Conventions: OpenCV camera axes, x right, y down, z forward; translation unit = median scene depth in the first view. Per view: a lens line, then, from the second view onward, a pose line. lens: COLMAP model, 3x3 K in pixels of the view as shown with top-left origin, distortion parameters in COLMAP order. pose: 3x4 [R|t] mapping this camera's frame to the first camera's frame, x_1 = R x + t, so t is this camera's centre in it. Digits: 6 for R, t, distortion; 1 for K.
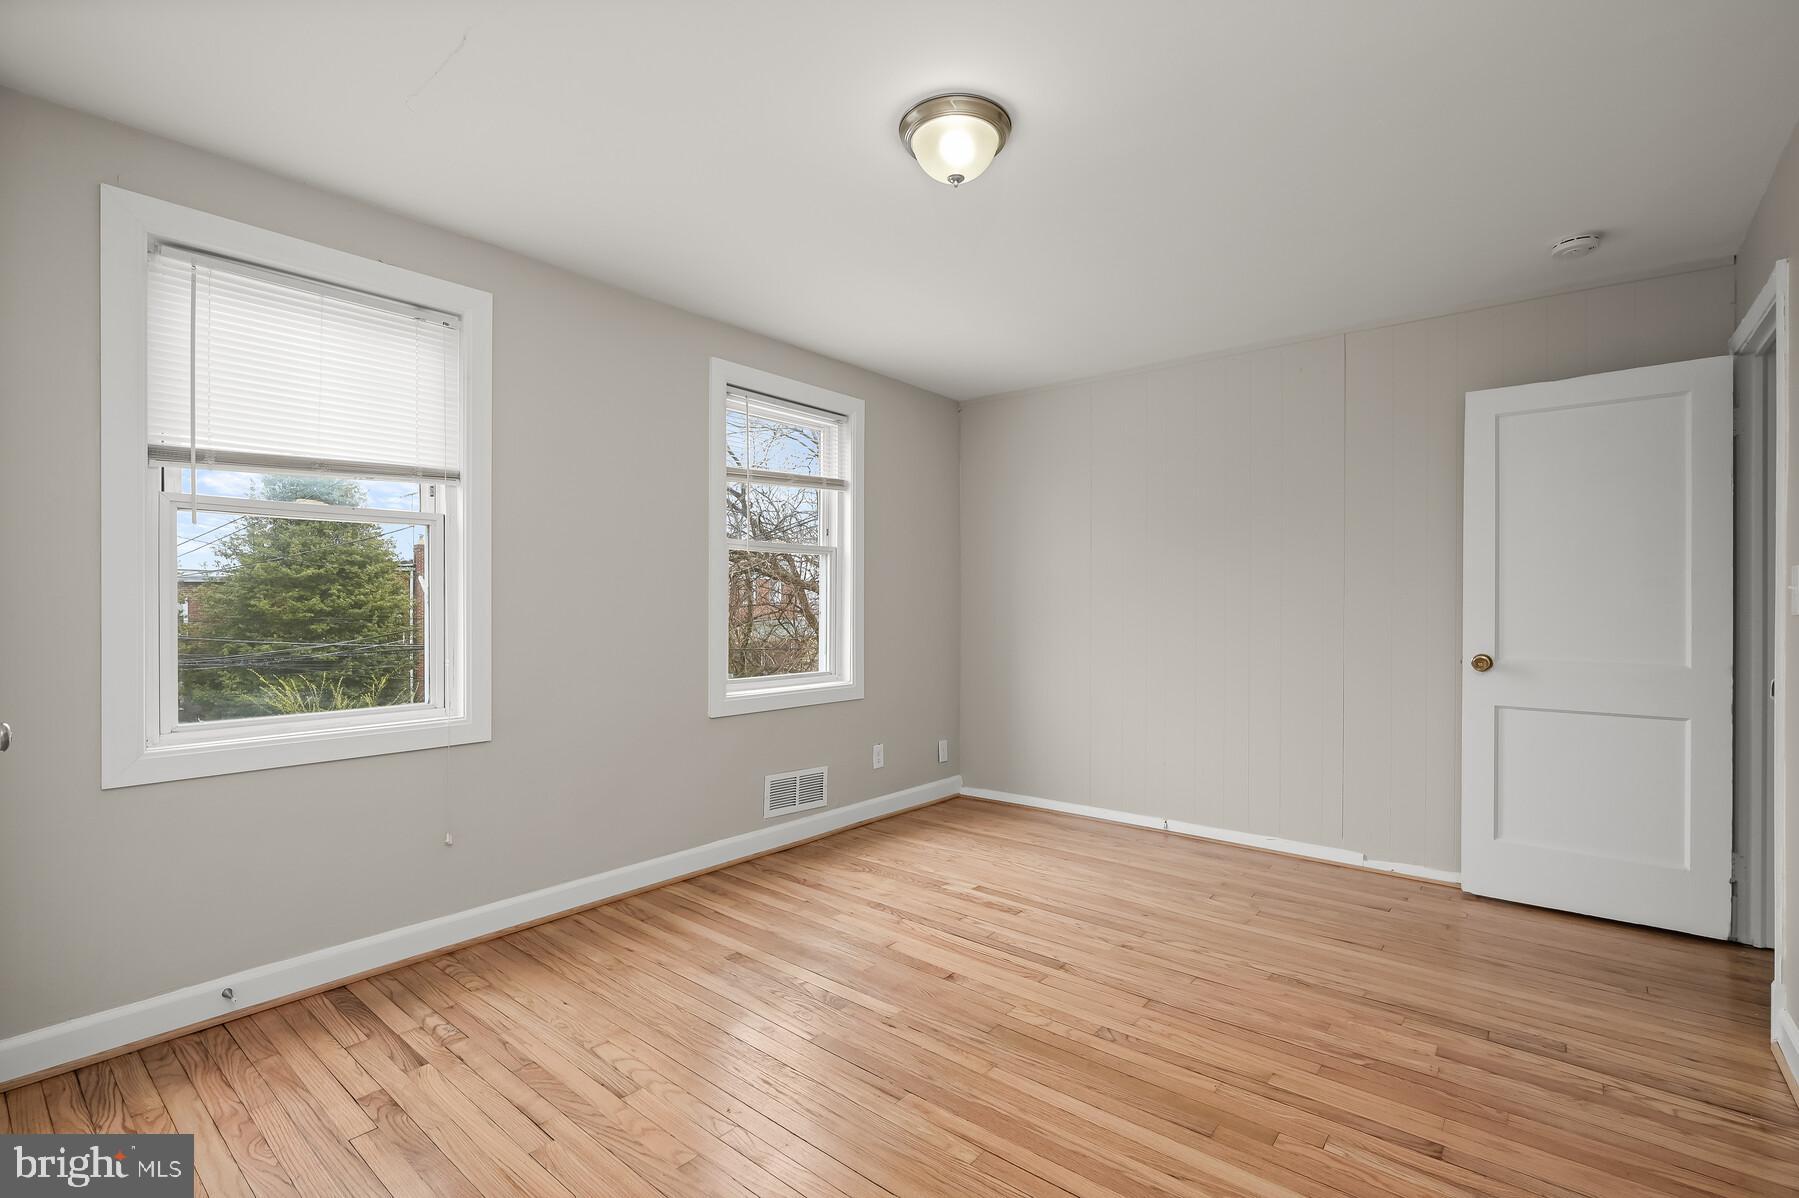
lens RADIAL K [[818.0, 0, 899.5], [0, 818.0, 599.0], [0, 0, 1]] dist [-0.002617, -0.000178]
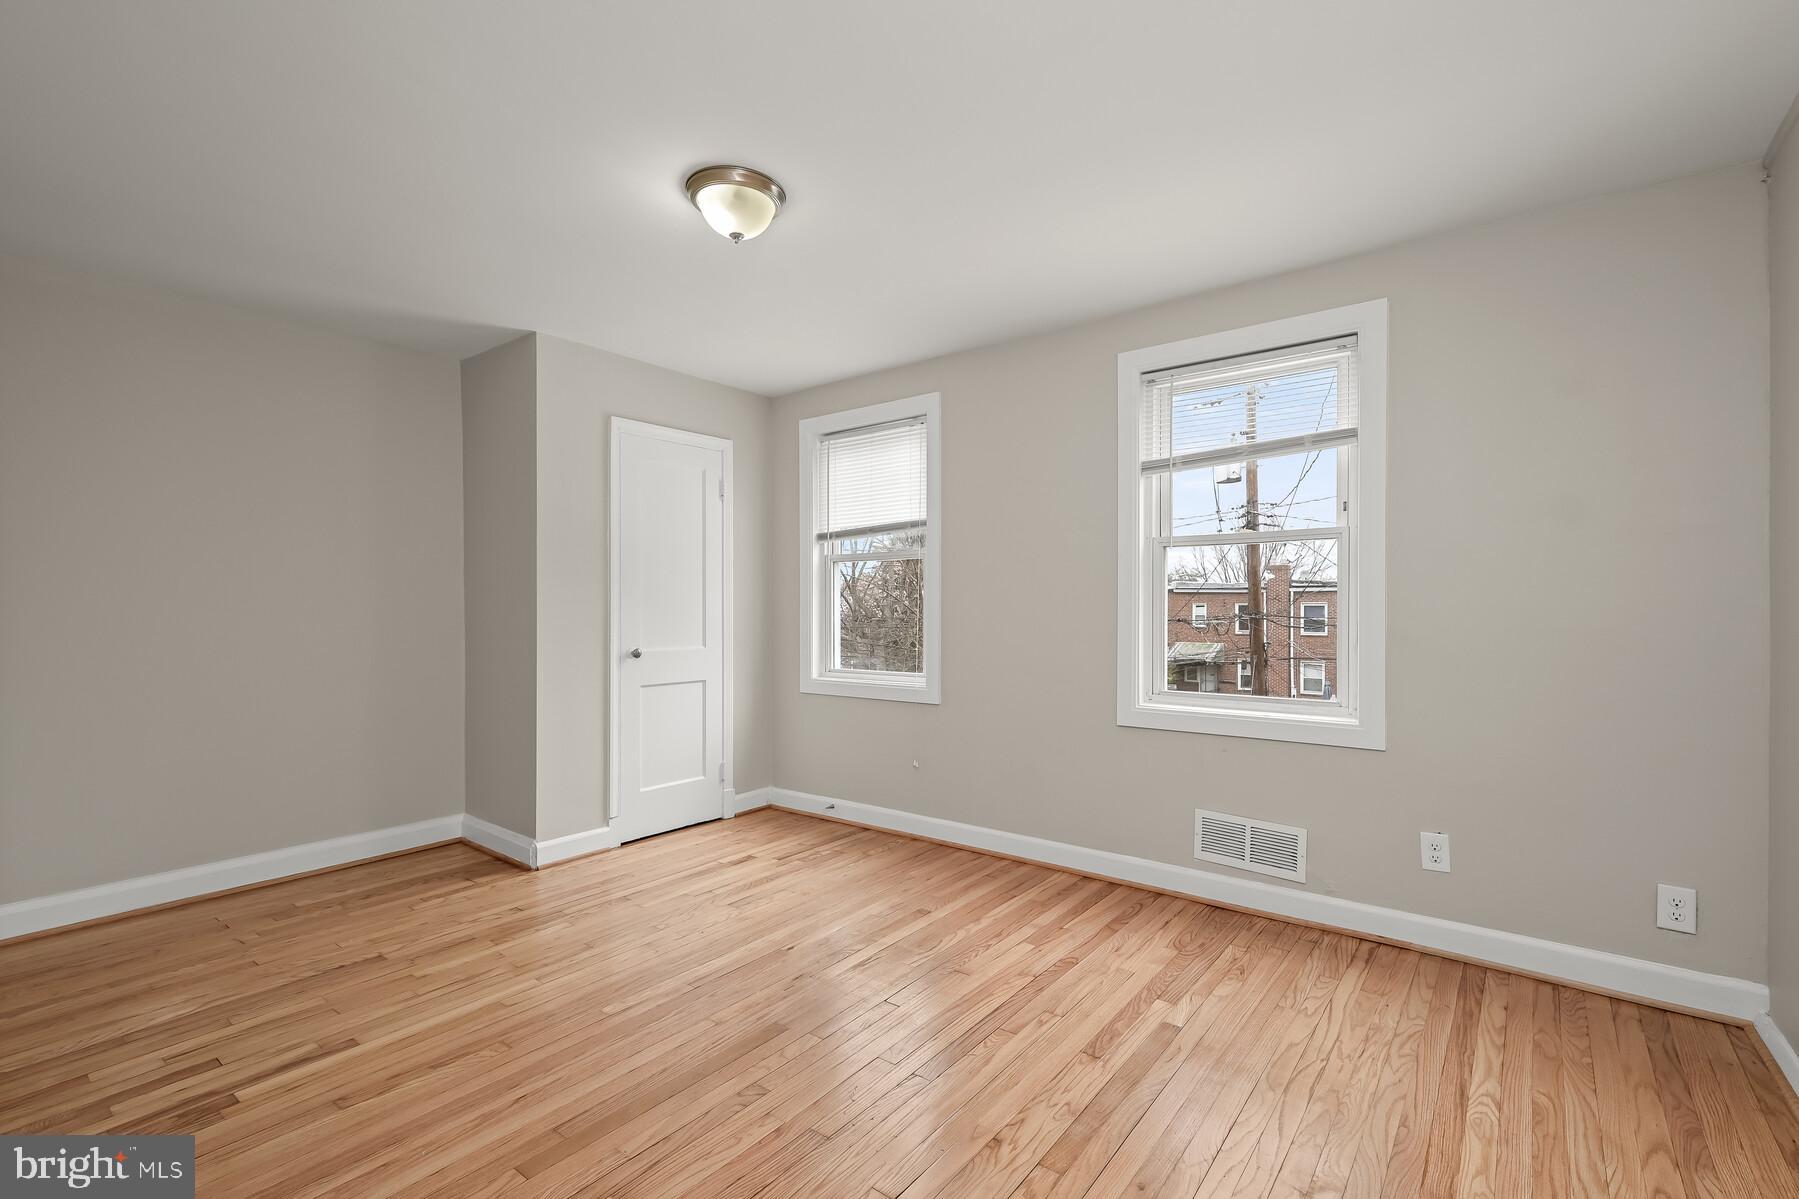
lens RADIAL K [[794.1, 0, 899.5], [0, 794.1, 599.5], [0, 0, 1]] dist [0.019898, -0.000100]
pose [[0.029265, -0.012944, -0.999488, 0.734073], [0.008103, 0.999886, -0.012712, 0.005793], [0.999539, -0.007727, 0.029367, 0.734875]]
